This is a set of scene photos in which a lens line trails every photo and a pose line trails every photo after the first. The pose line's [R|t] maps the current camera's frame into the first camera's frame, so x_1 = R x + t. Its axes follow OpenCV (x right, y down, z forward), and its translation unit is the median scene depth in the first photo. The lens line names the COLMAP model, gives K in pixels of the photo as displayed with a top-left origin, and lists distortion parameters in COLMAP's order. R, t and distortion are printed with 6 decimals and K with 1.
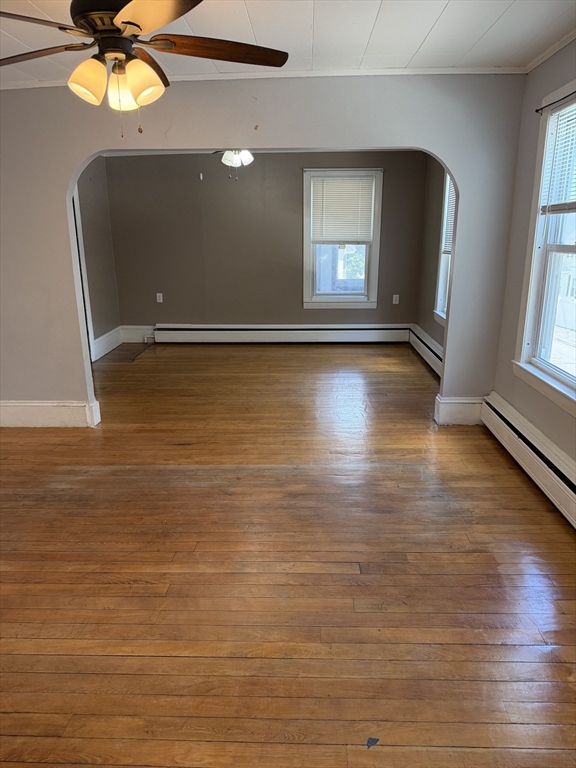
lens RADIAL K [[538.5, 0, 286.8], [0, 538.5, 383.4], [0, 0, 1]] dist [0.099466, -0.134475]
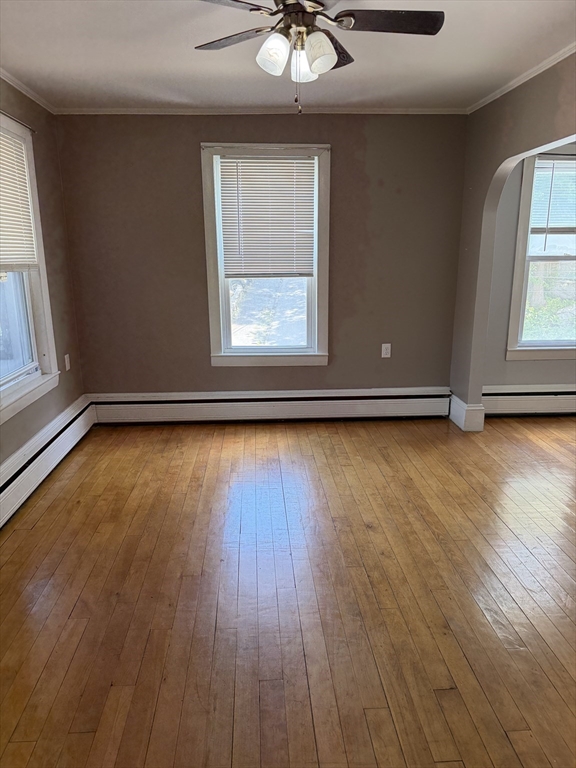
lens RADIAL K [[538.5, 0, 286.8], [0, 538.5, 383.4], [0, 0, 1]] dist [0.099466, -0.134475]
pose [[-0.095284, -0.237284, 0.966756, -0.775473], [0.269650, 0.928712, 0.254523, -0.435348], [-0.958233, 0.284938, -0.024507, 1.573868]]
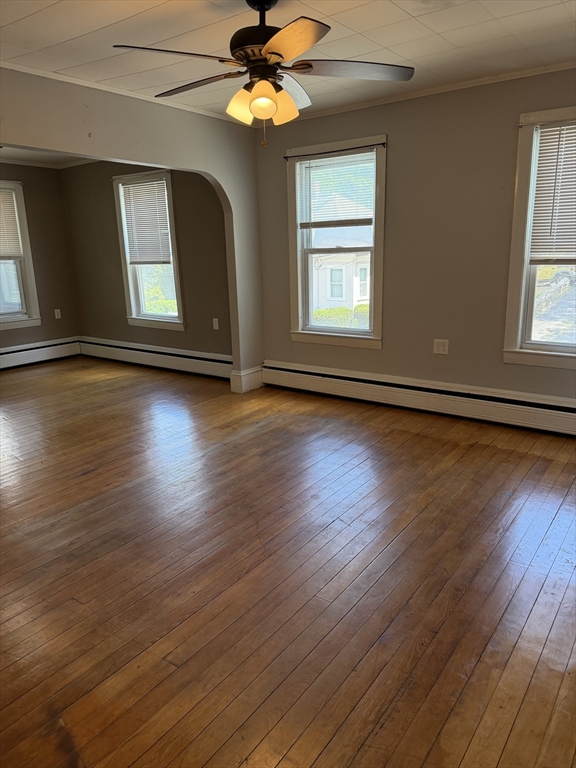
lens RADIAL K [[538.5, 0, 286.8], [0, 538.5, 383.4], [0, 0, 1]] dist [0.099466, -0.134475]
pose [[0.570402, -0.213435, 0.793151, -0.750372], [0.242297, 0.966400, 0.085806, -0.032326], [-0.784815, 0.143234, 0.602951, 0.173631]]
